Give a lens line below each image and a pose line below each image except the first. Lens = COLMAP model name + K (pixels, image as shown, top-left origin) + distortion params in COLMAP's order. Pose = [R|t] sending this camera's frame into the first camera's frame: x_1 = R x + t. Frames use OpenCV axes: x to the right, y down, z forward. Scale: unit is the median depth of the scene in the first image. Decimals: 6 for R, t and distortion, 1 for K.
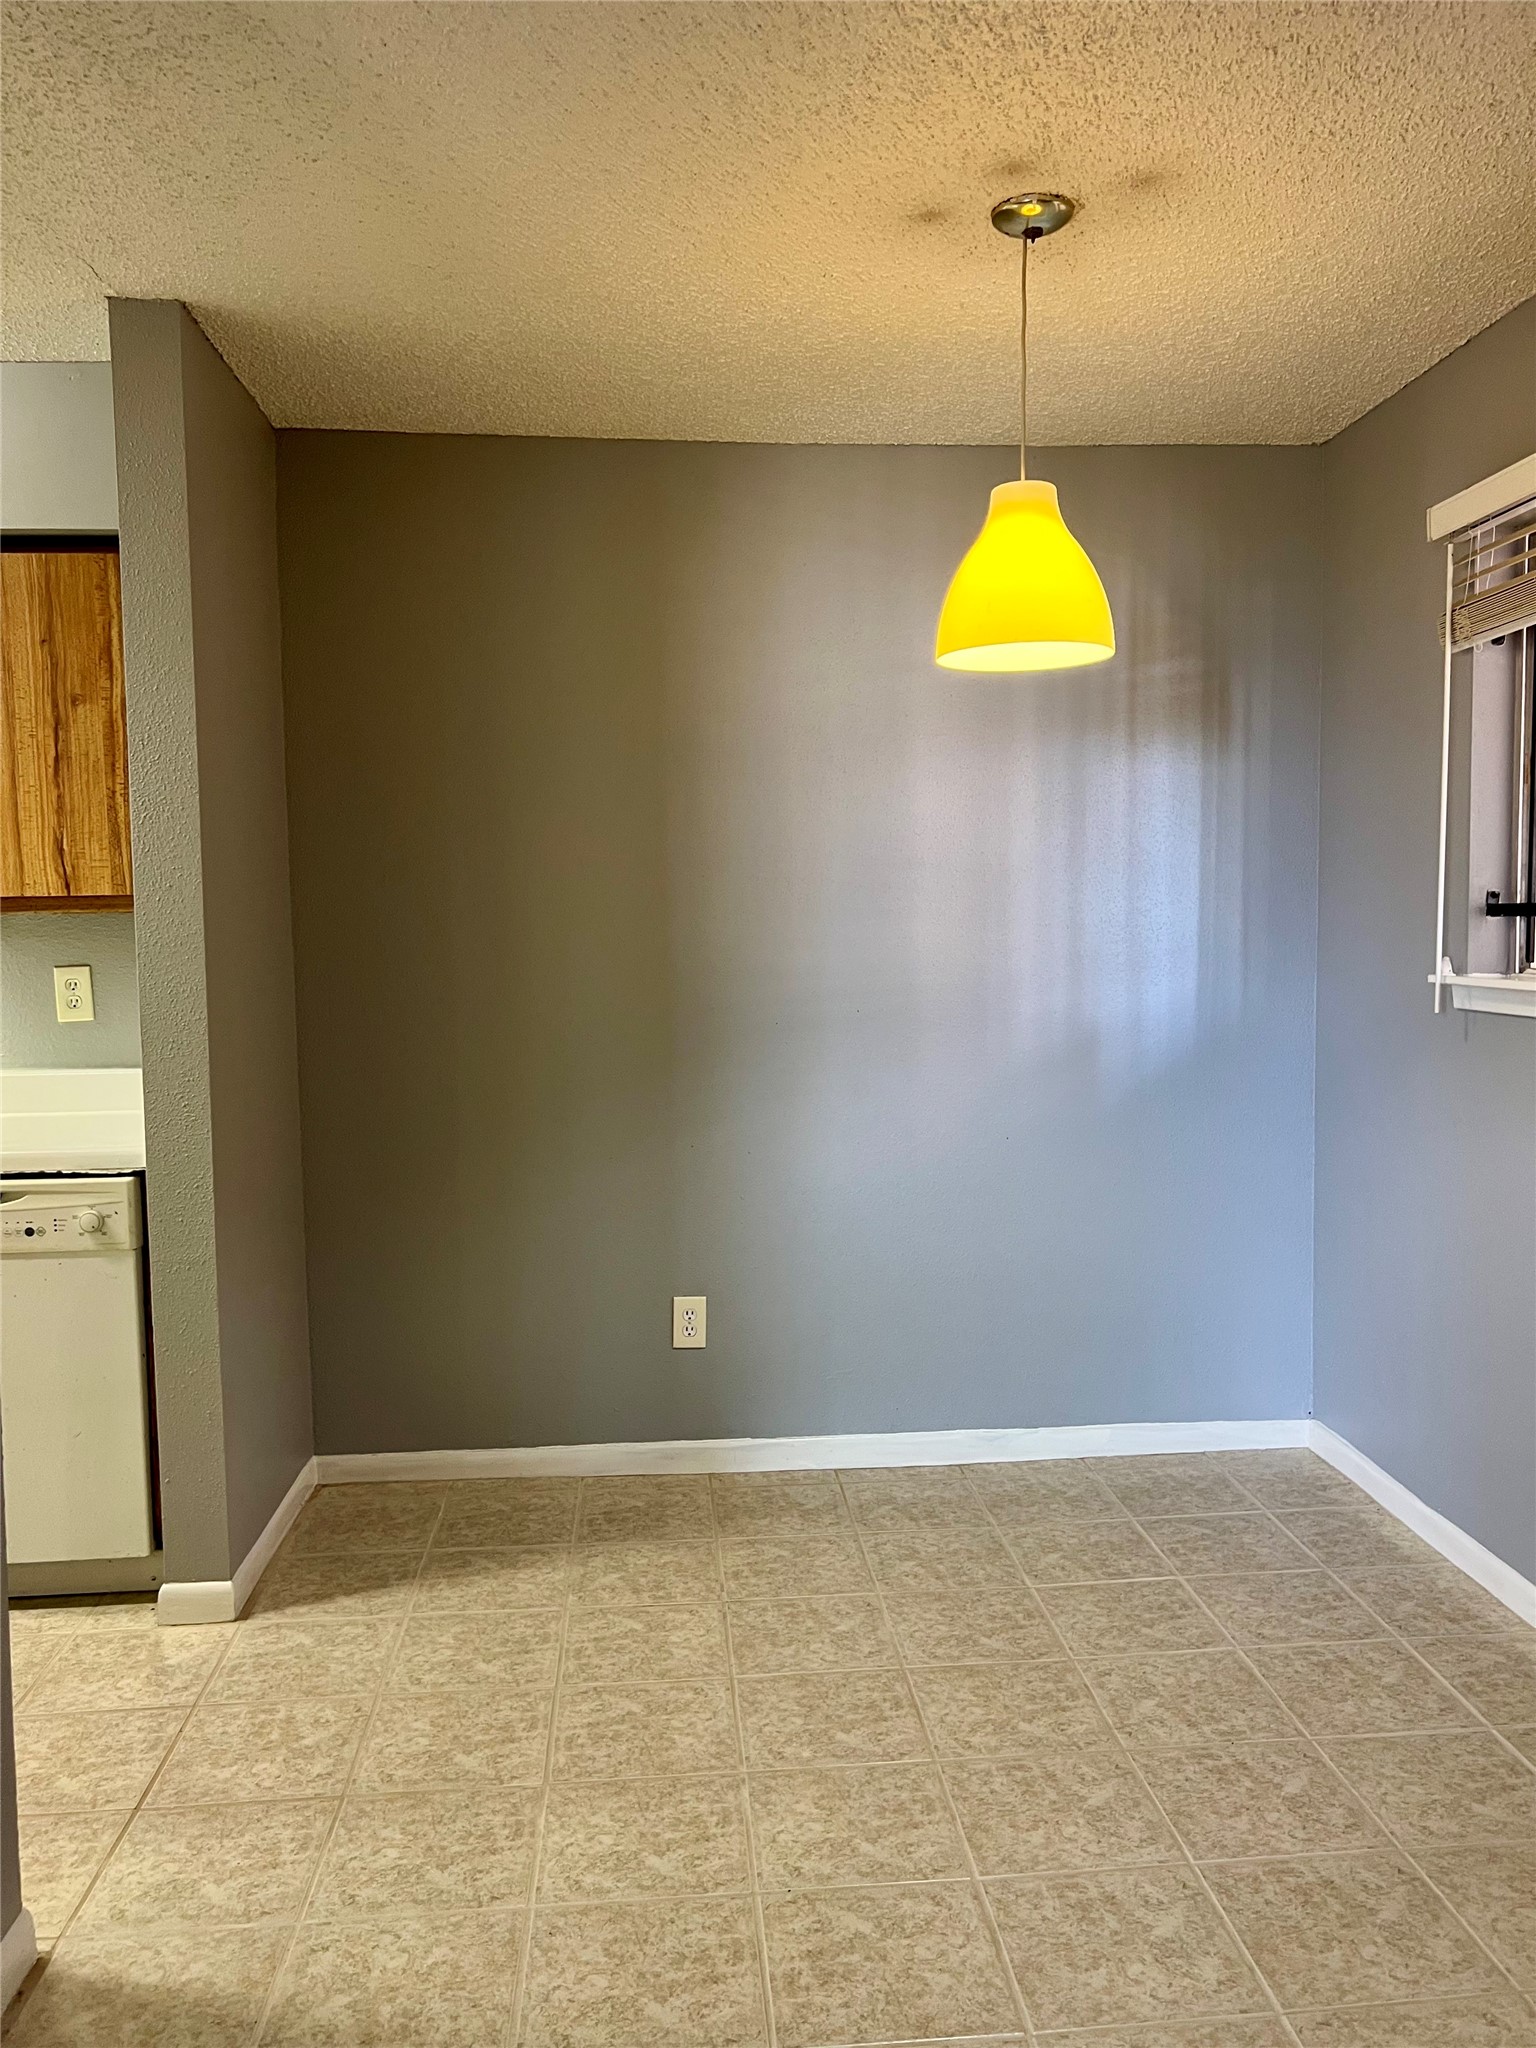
lens RADIAL K [[1535.2, 0, 768.0], [0, 1535.2, 1024.0], [0, 0, 1]] dist [0.067817, -0.079487]
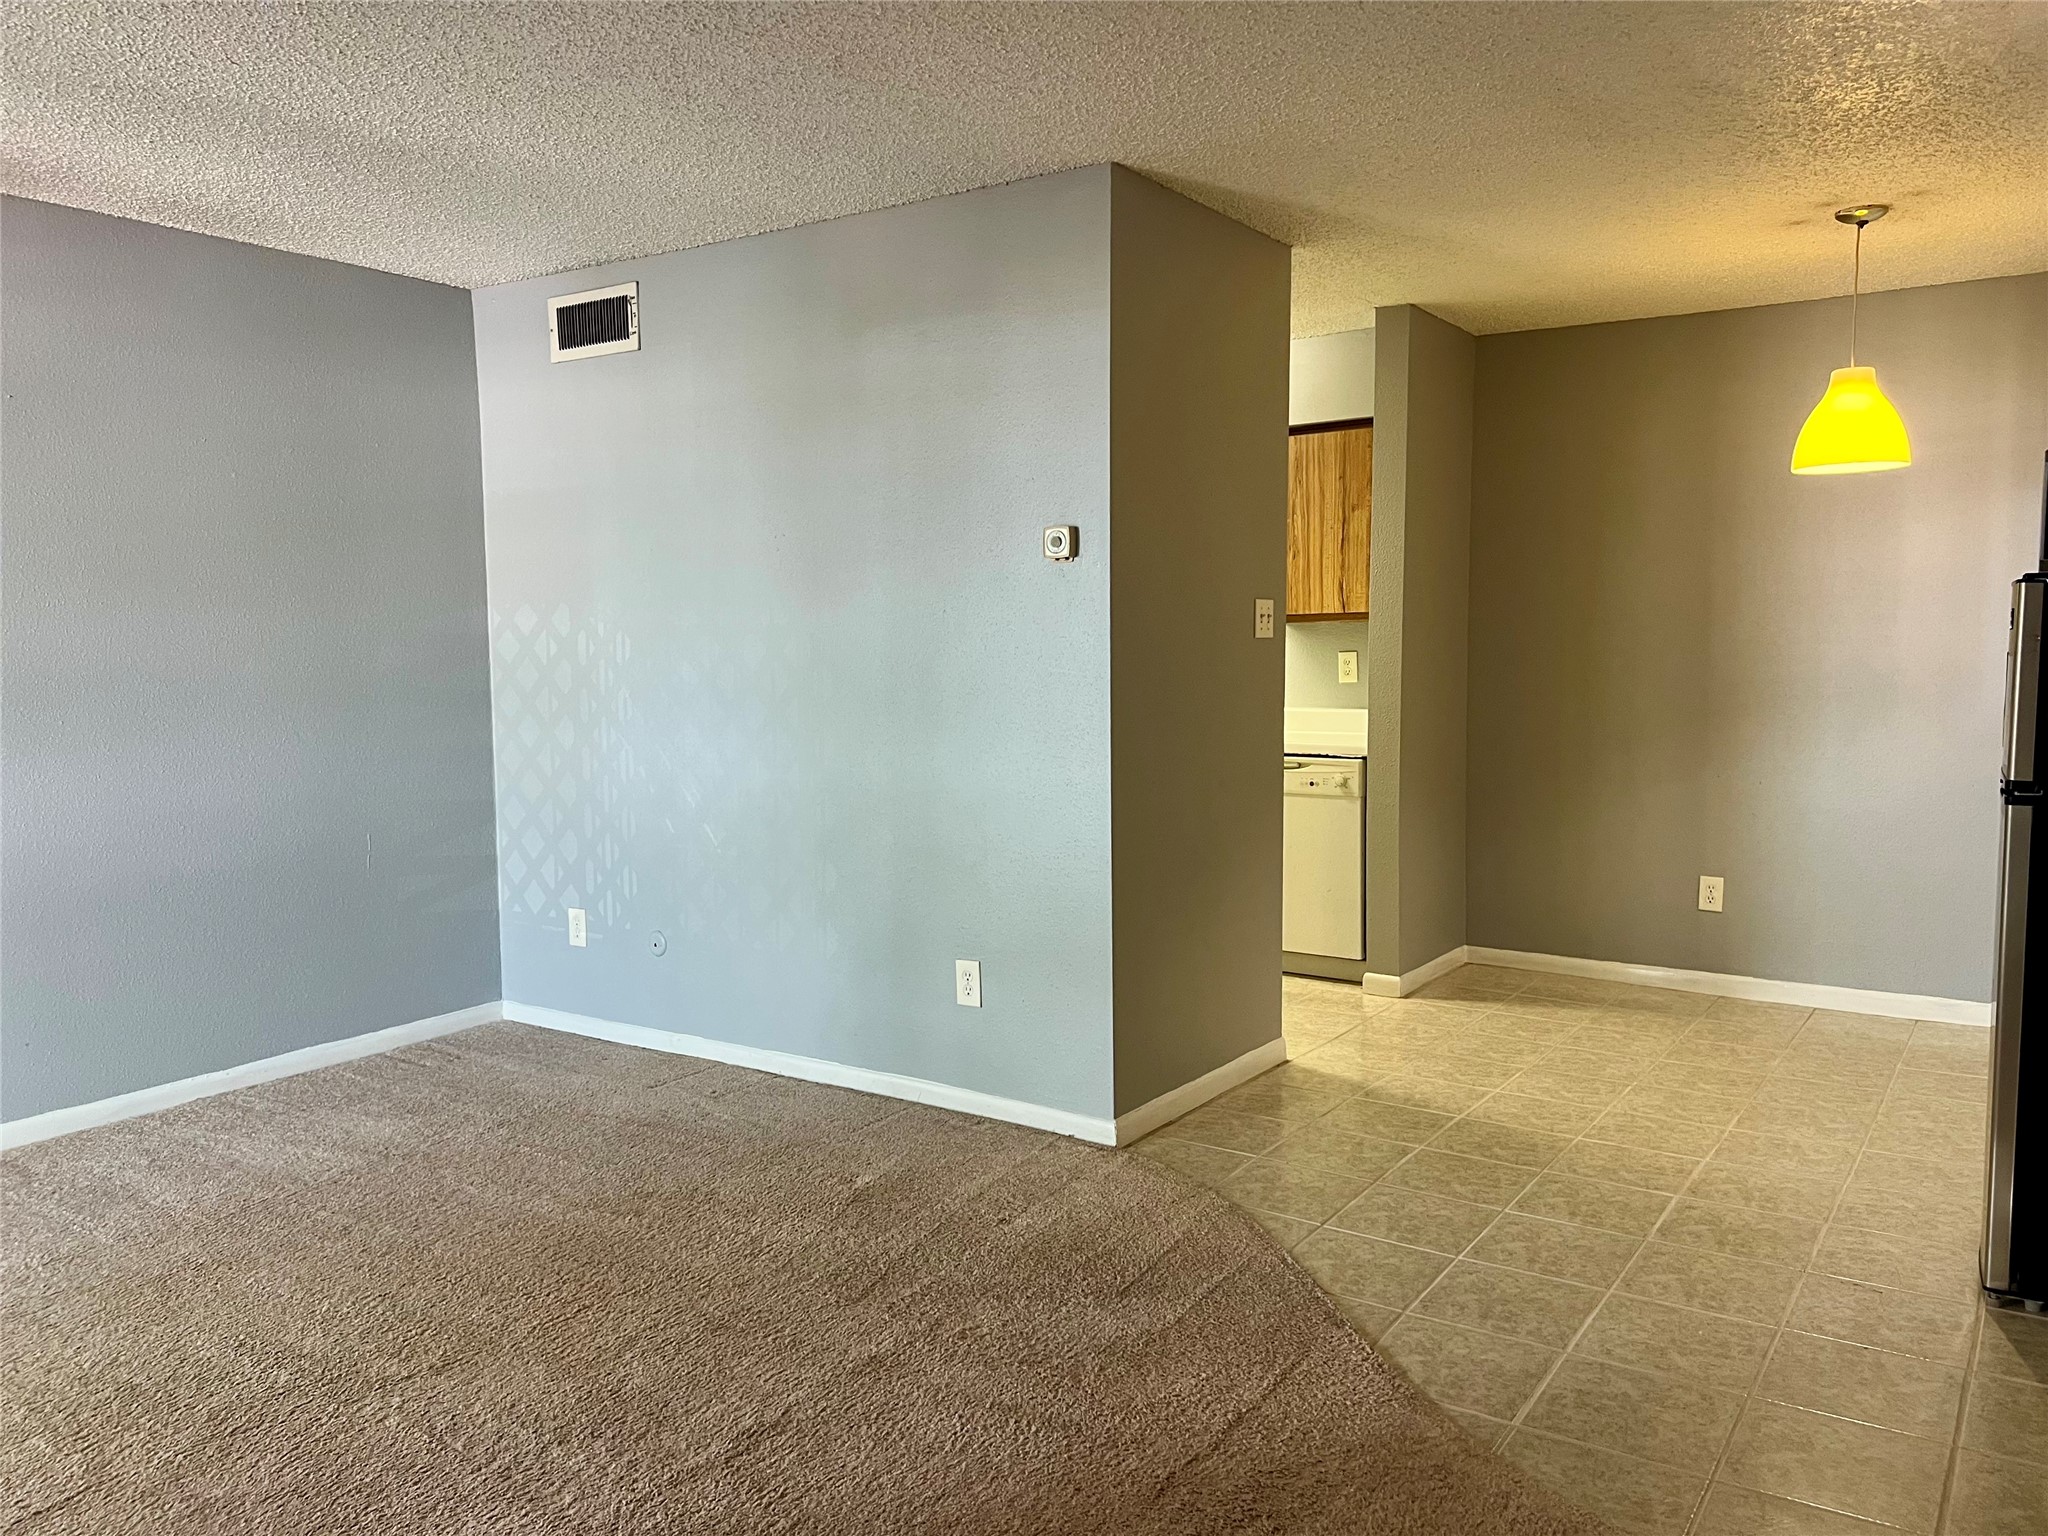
lens RADIAL K [[1535.2, 0, 1024.0], [0, 1535.2, 768.0], [0, 0, 1]] dist [0.067817, -0.079487]
pose [[0.779045, 0.060667, -0.624025, 0.430587], [-0.046295, 0.998157, 0.039244, 0.050367], [0.625256, -0.001684, 0.780418, -0.710490]]
